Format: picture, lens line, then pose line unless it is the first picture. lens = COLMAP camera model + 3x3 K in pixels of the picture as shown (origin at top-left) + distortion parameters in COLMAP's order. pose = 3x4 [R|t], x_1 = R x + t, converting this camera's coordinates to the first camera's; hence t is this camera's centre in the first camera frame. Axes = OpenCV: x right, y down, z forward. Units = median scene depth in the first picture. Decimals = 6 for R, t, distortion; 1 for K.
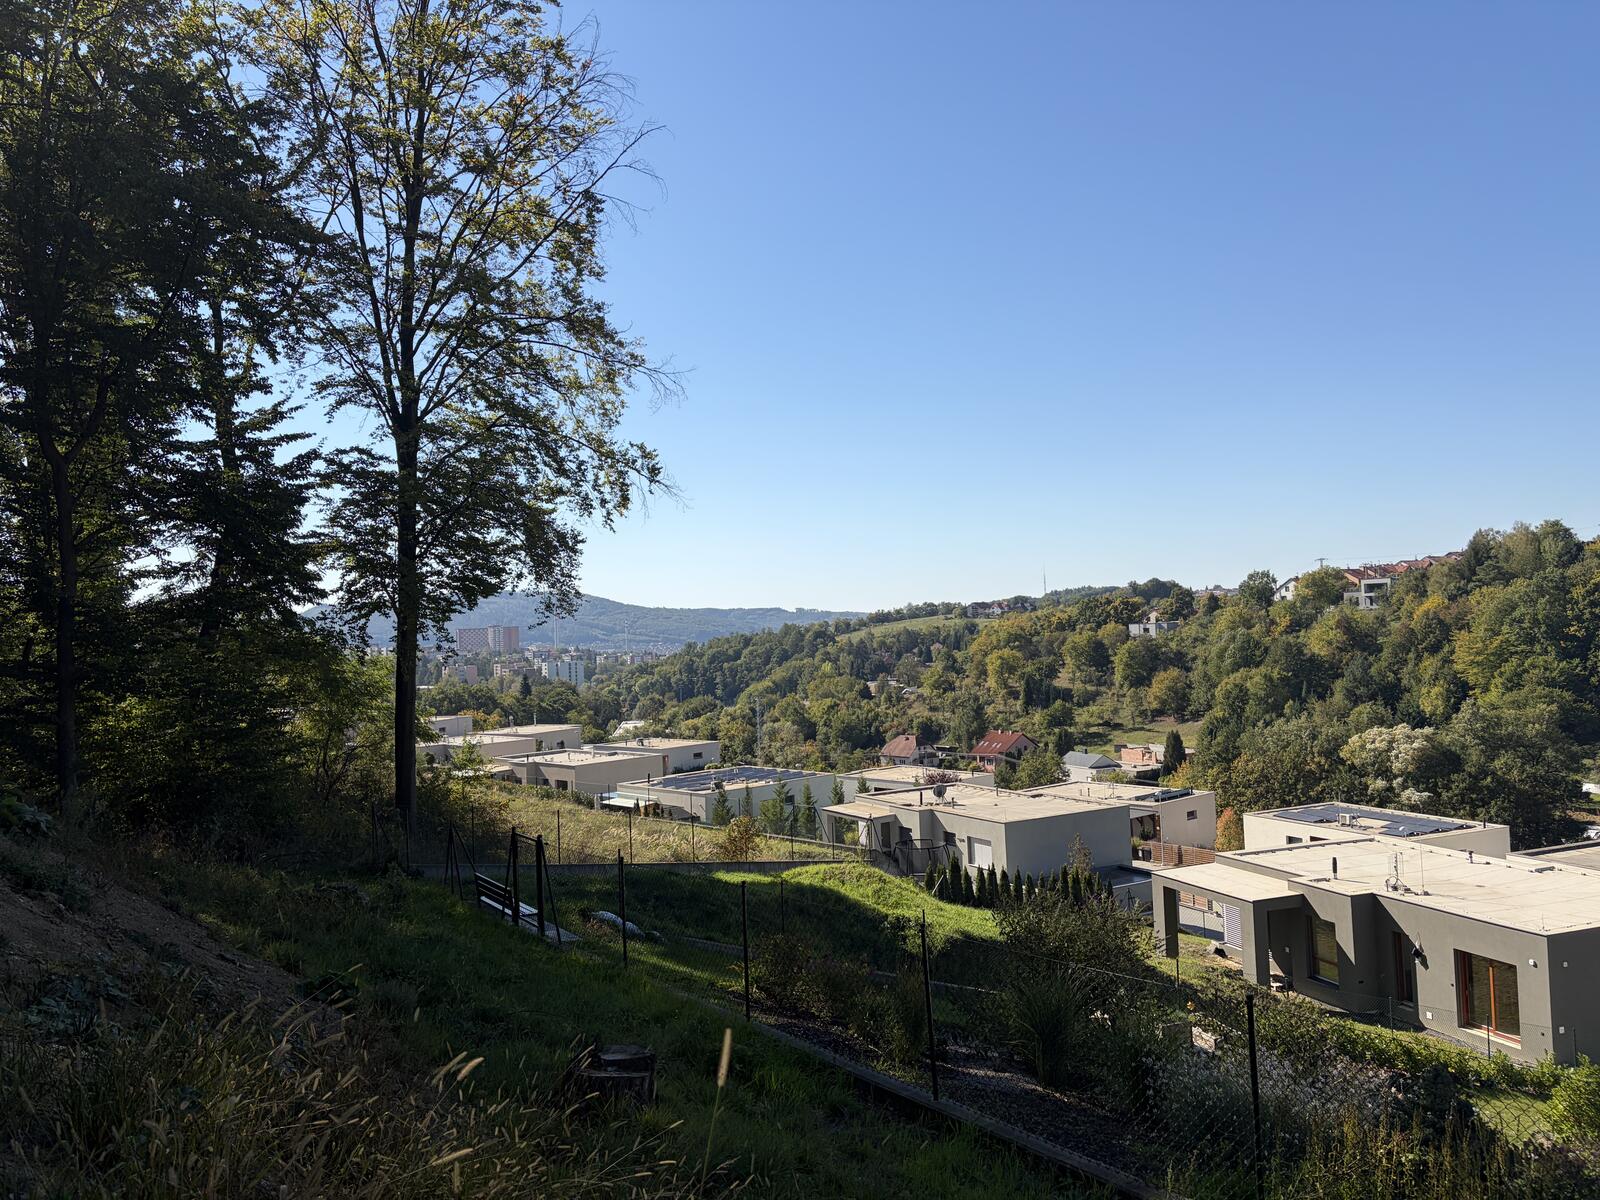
lens RADIAL K [[1206.2, 0, 800.0], [0, 1206.2, 600.0], [0, 0, 1]] dist [0.031543, -0.001745]
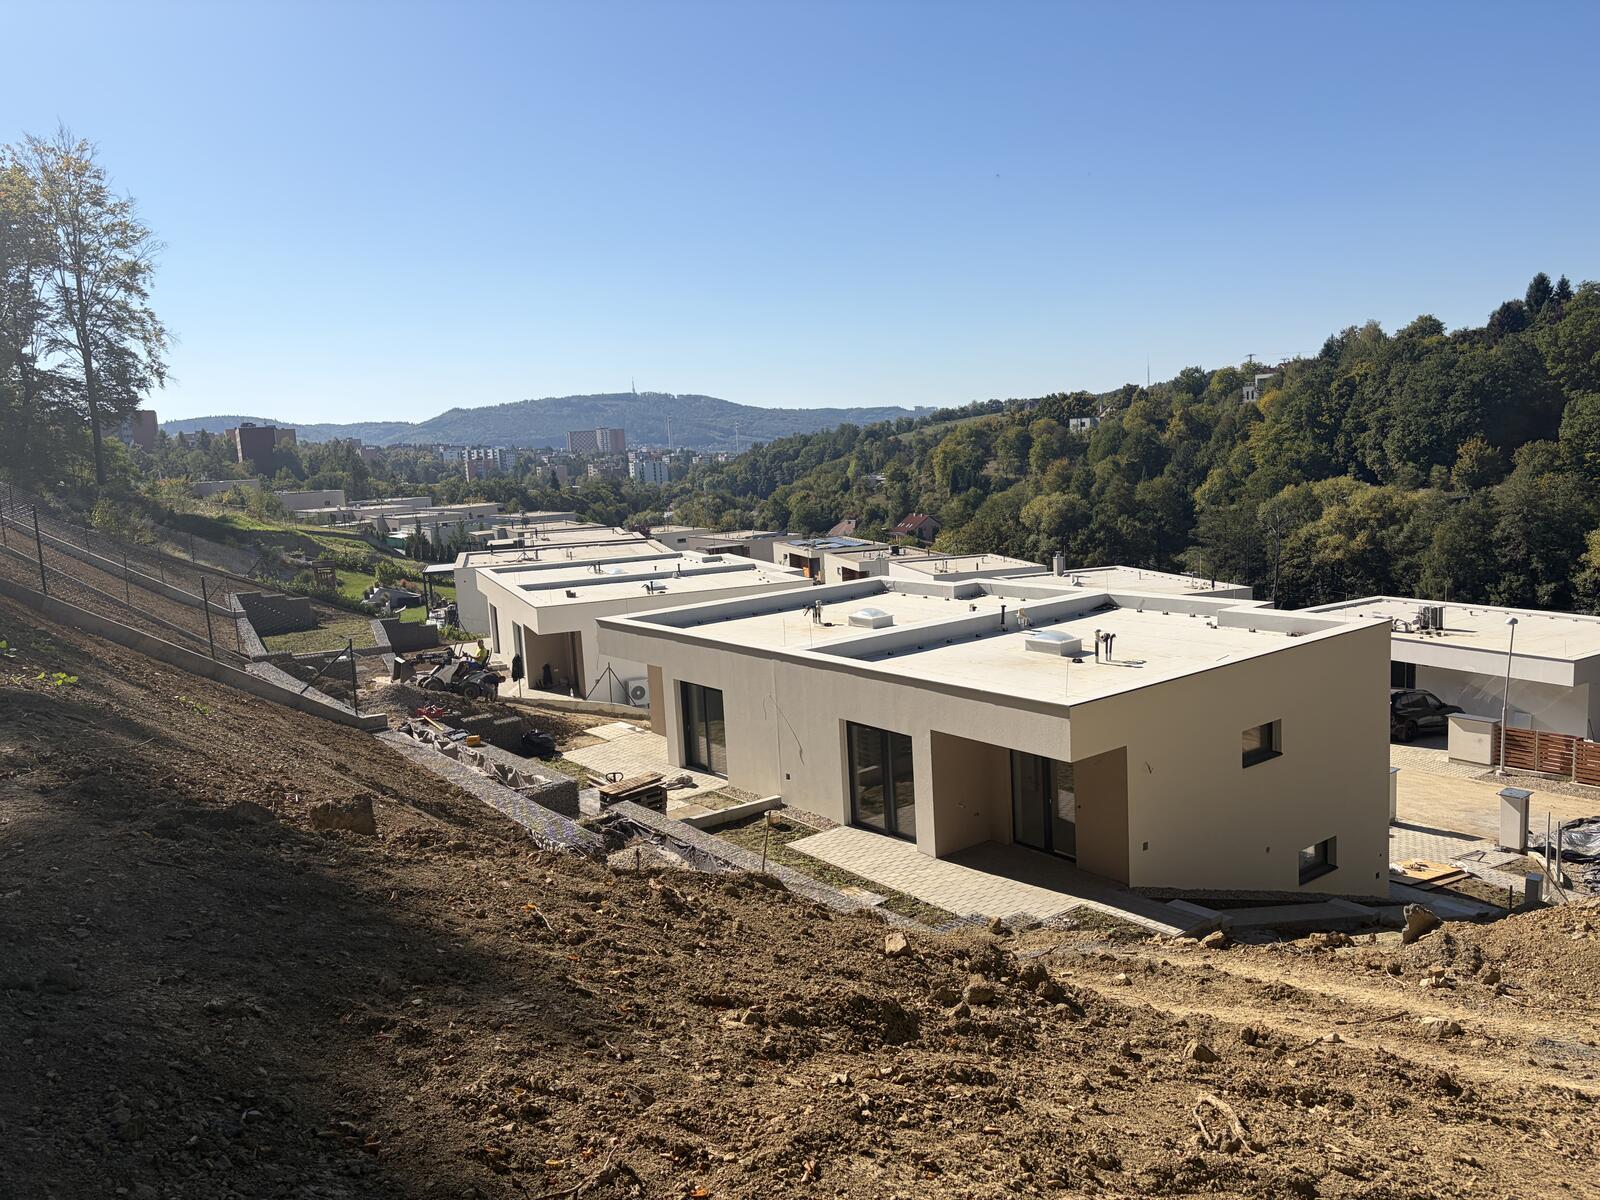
lens RADIAL K [[1206.2, 0, 800.0], [0, 1206.2, 600.0], [0, 0, 1]] dist [0.031543, -0.001745]
pose [[0.995933, -0.002095, -0.090077, 0.132693], [0.016843, 0.986436, 0.163283, -0.001758], [0.088513, -0.164136, 0.982459, -0.145186]]
